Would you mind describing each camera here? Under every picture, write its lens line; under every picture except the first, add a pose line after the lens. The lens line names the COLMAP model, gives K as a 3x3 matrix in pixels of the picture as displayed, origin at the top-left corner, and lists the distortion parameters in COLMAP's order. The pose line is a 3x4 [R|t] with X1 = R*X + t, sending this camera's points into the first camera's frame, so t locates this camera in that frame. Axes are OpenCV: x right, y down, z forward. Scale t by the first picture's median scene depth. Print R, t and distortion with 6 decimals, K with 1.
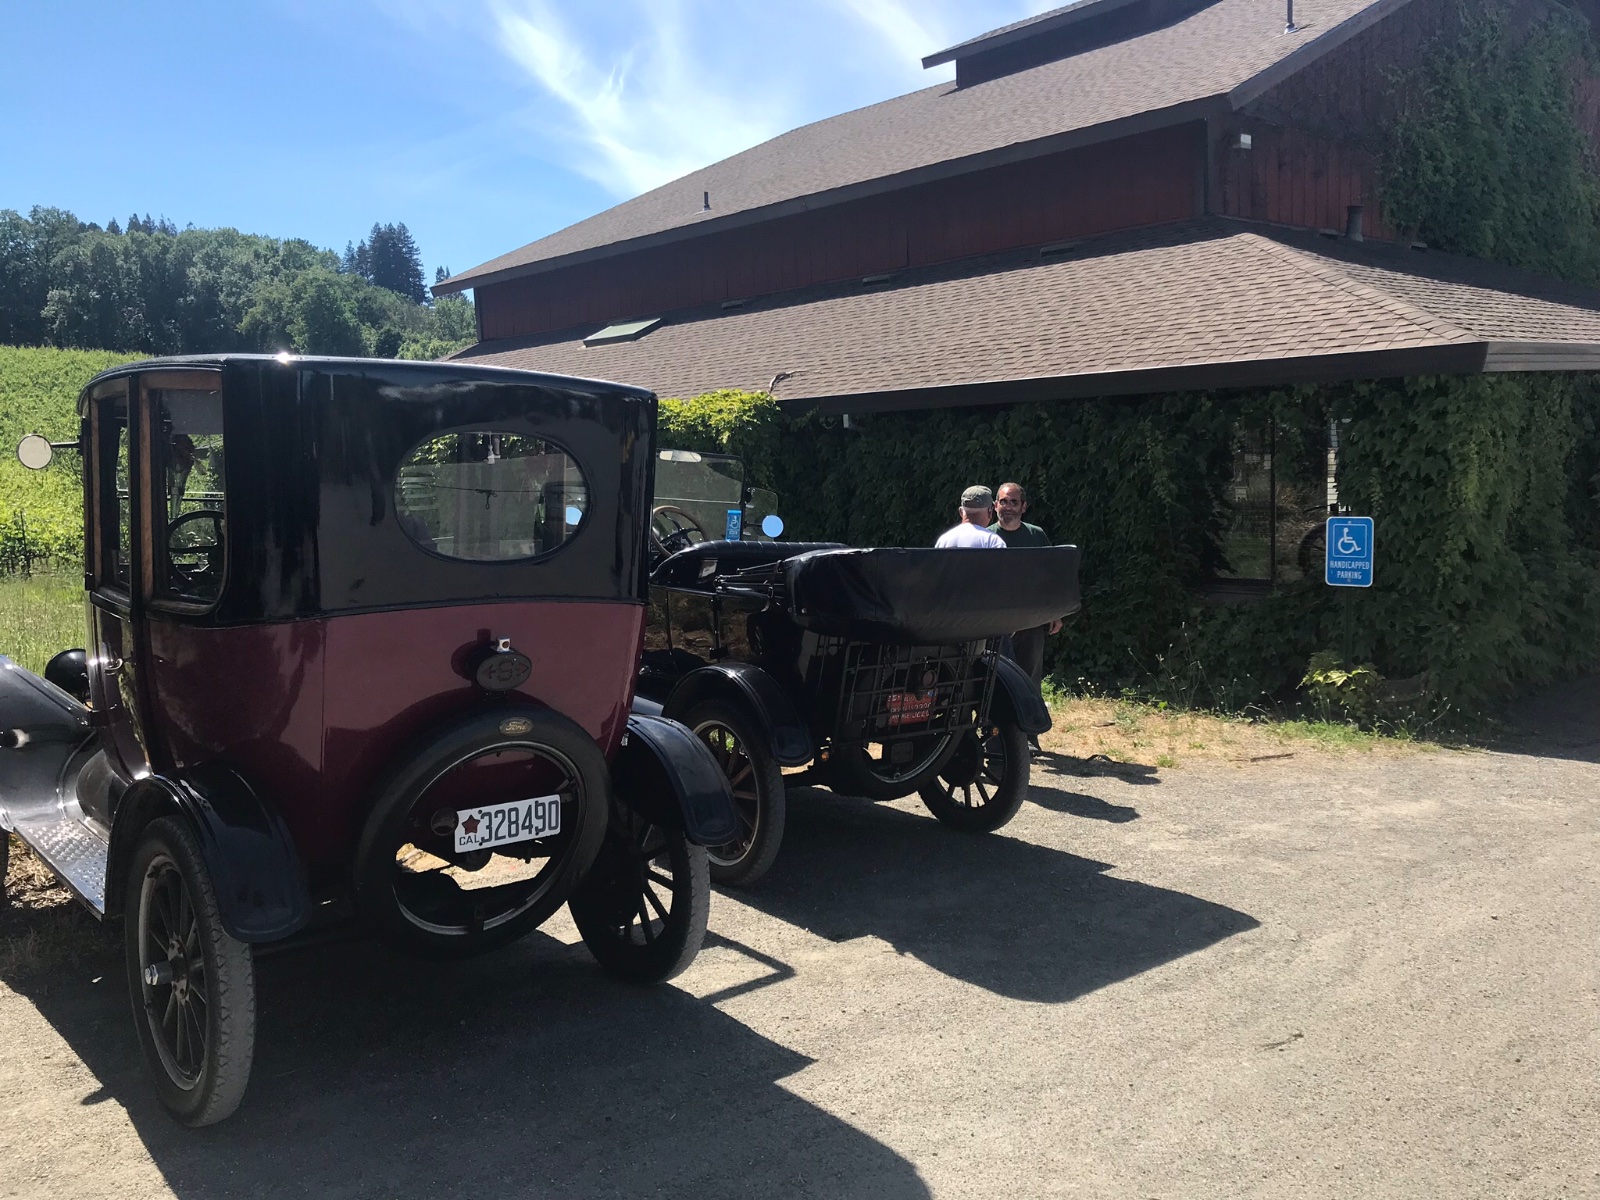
lens RADIAL K [[1320.2, 0, 800.0], [0, 1320.2, 600.0], [0, 0, 1]] dist [0.112718, -0.002649]
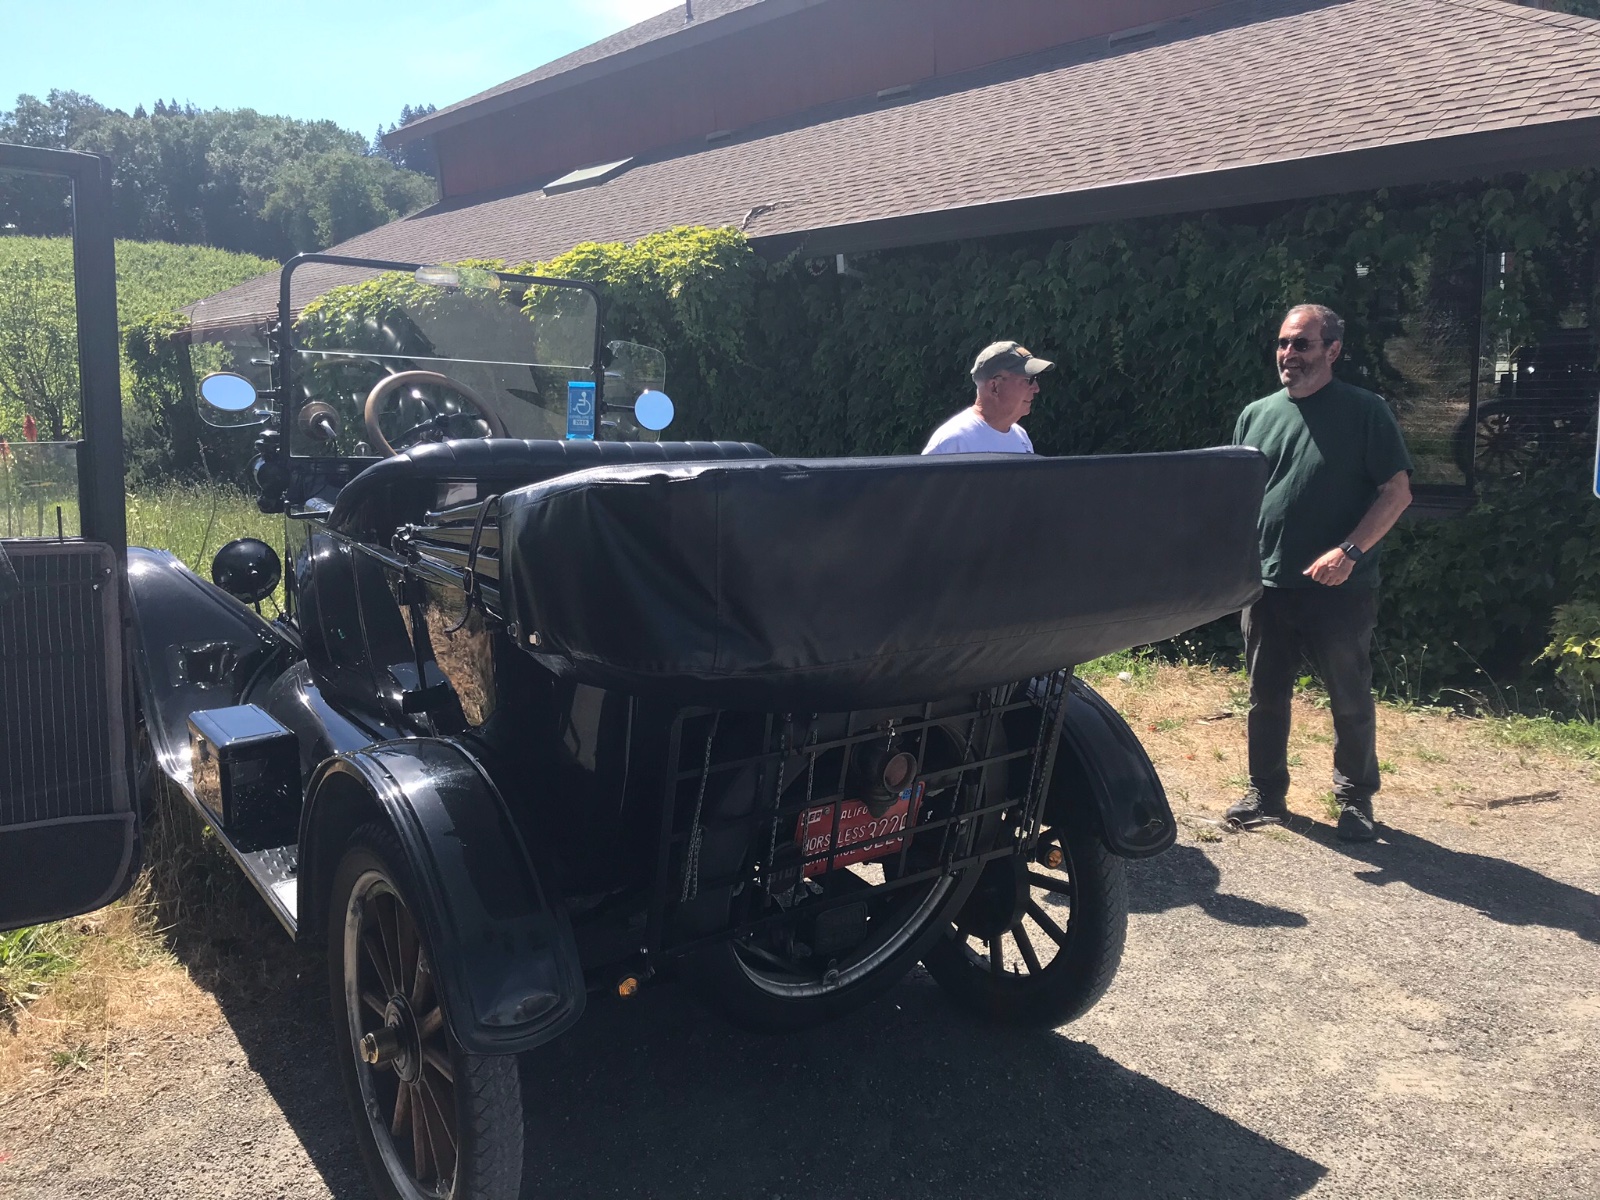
lens RADIAL K [[1290.3, 0, 804.9], [0, 1290.3, 582.5], [0, 0, 1]] dist [-0.006100, 0.126547]
pose [[0.999342, -0.004893, -0.035941, 0.039989], [0.007547, 0.997224, 0.074078, -0.014562], [0.035479, -0.074301, 0.996605, 0.287903]]
